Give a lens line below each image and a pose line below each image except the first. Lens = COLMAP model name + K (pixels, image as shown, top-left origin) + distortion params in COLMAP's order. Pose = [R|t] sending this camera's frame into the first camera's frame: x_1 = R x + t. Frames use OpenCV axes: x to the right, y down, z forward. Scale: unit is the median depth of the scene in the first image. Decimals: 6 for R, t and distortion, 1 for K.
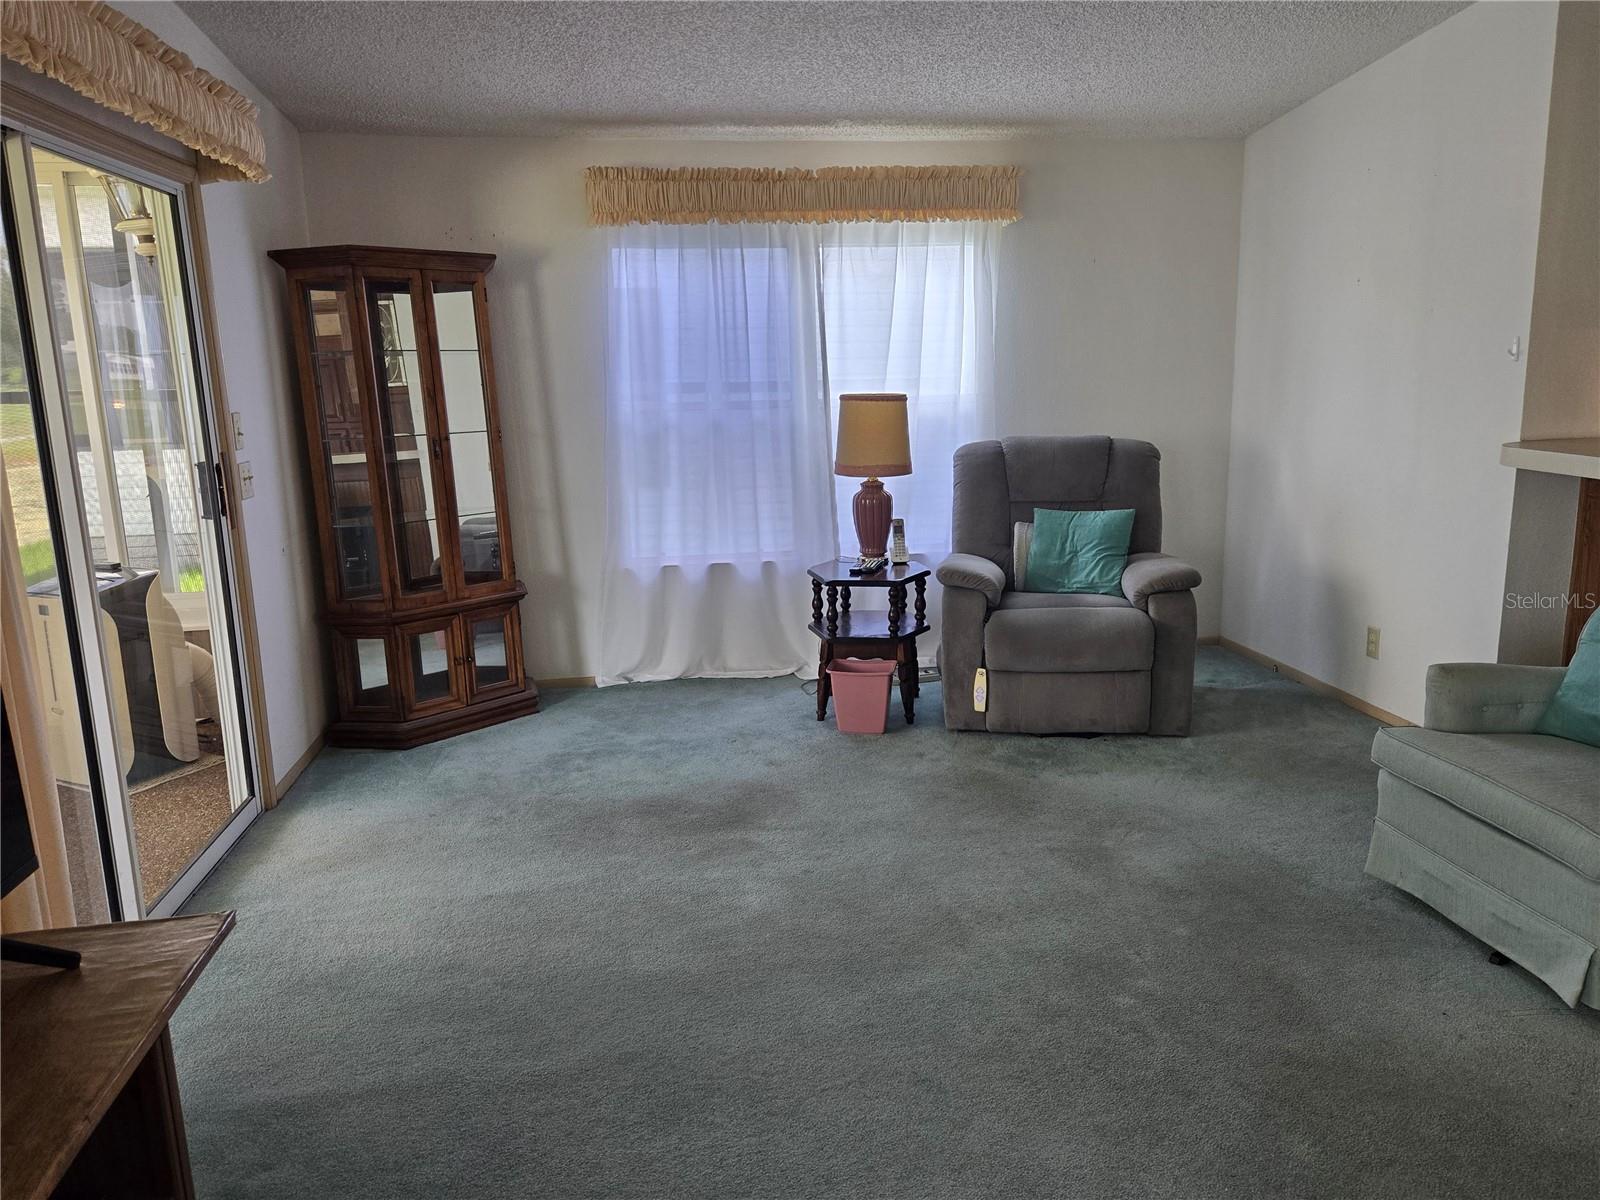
lens RADIAL K [[1136.8, 0, 826.7], [0, 1136.8, 598.2], [0, 0, 1]] dist [0.088227, -0.093070]
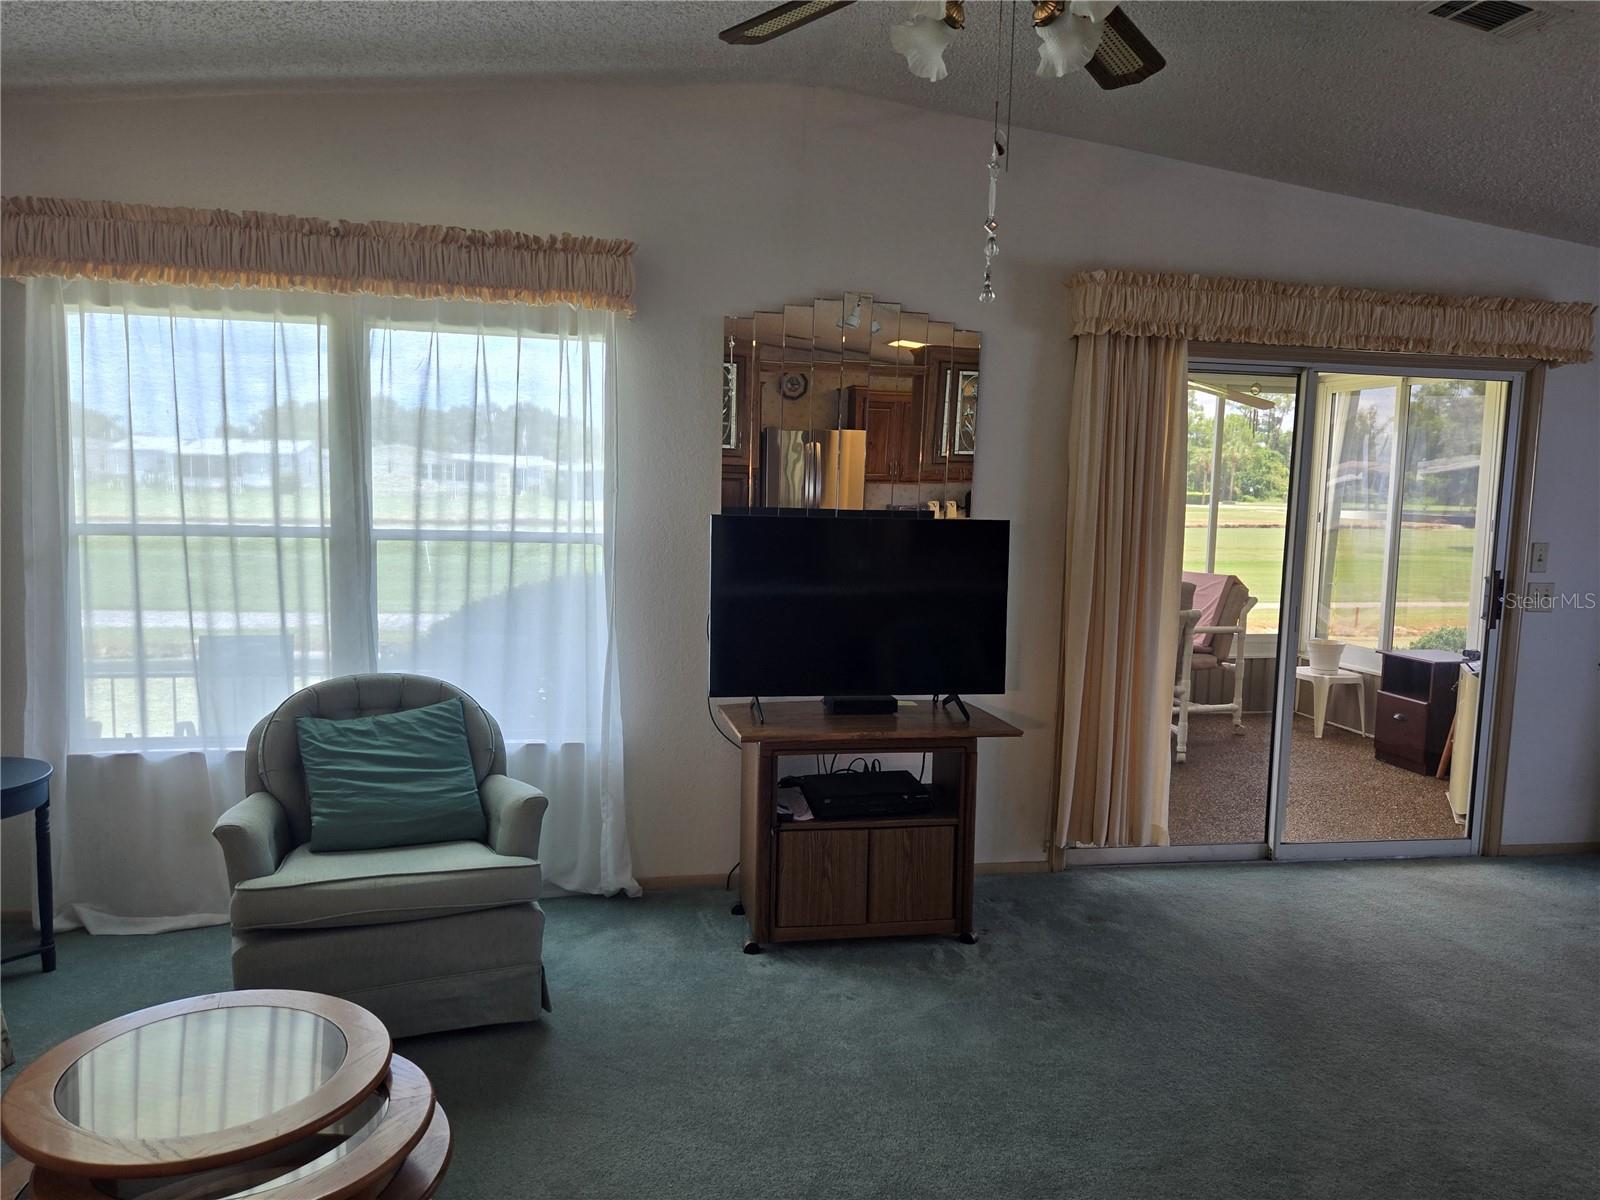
lens RADIAL K [[1136.8, 0, 826.7], [0, 1136.8, 598.2], [0, 0, 1]] dist [0.088227, -0.093070]
pose [[0.055586, 0.122778, -0.990876, 0.590954], [-0.231435, 0.966967, 0.106832, -0.047547], [0.971261, 0.223385, 0.082165, 0.129430]]
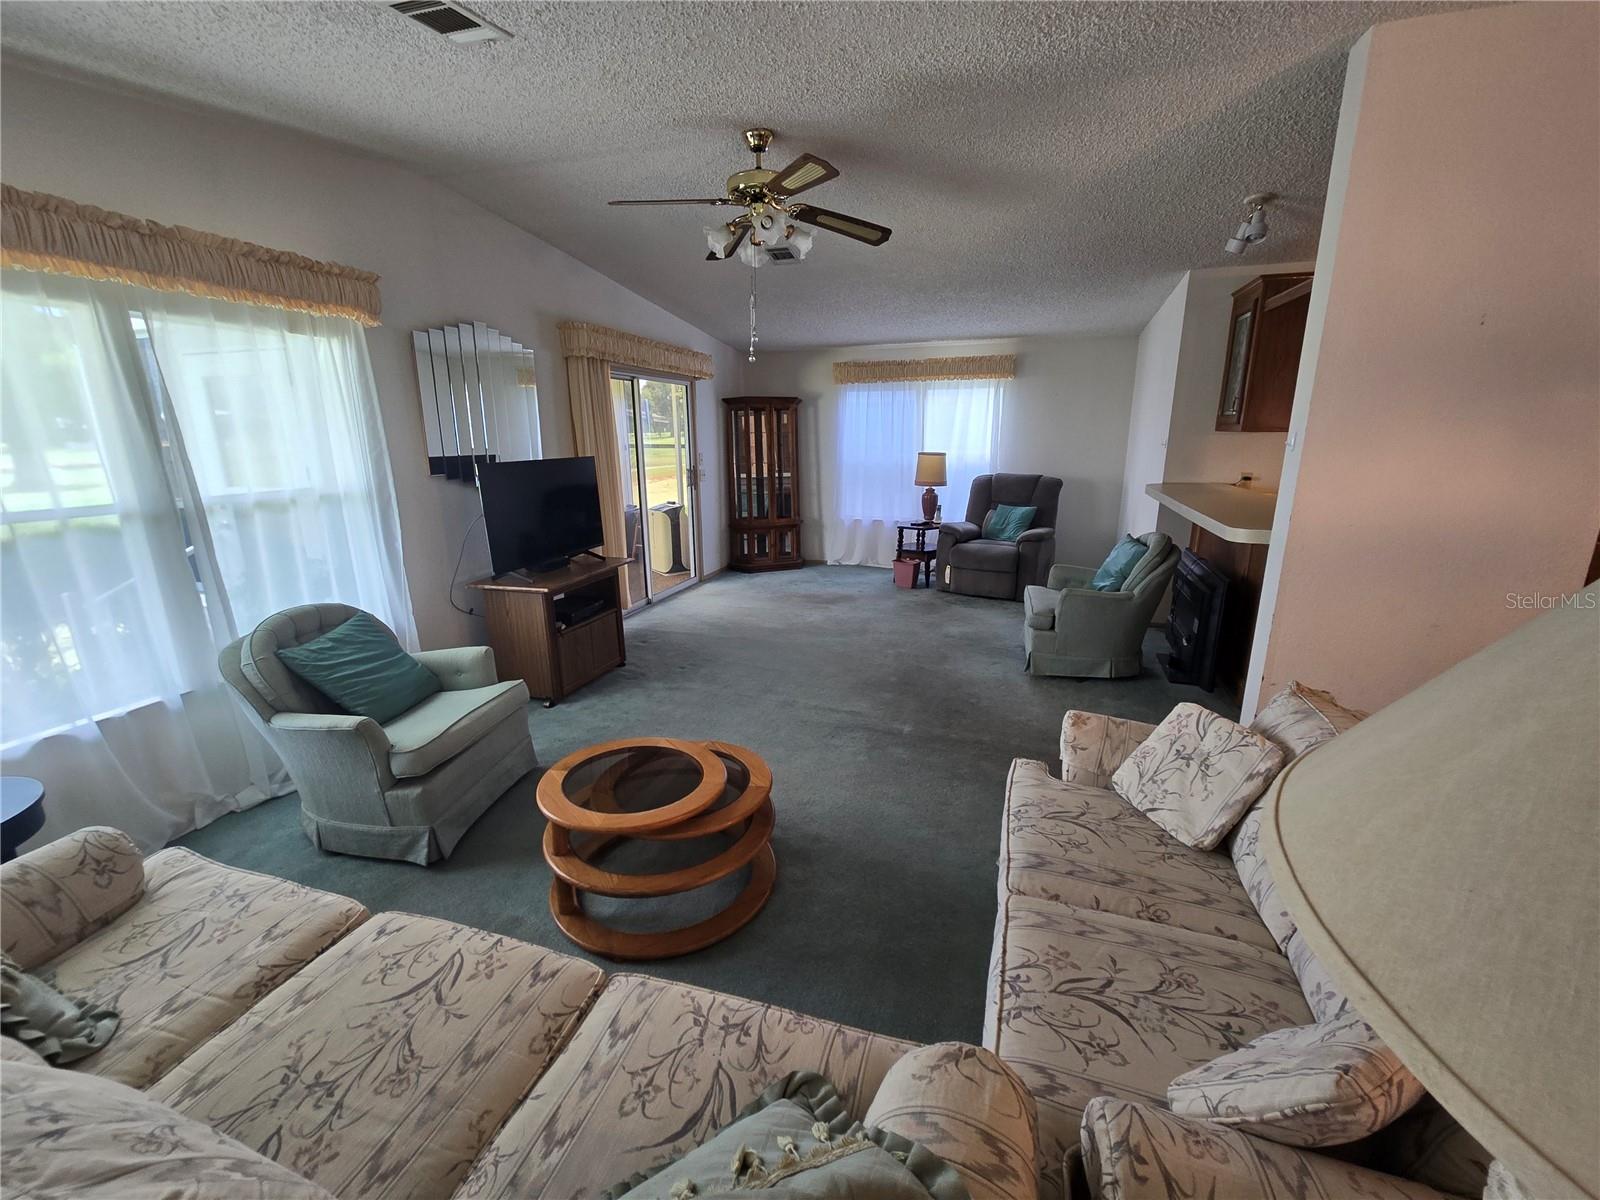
lens RADIAL K [[651.5, 0, 800.0], [0, 651.5, 600.0], [0, 0, 1]] dist [0.001516, -0.000108]
pose [[0.893189, 0.129052, -0.430766, 0.450360], [-0.104387, 0.991271, 0.080528, 0.053457], [0.437399, -0.026960, 0.898864, -0.401161]]
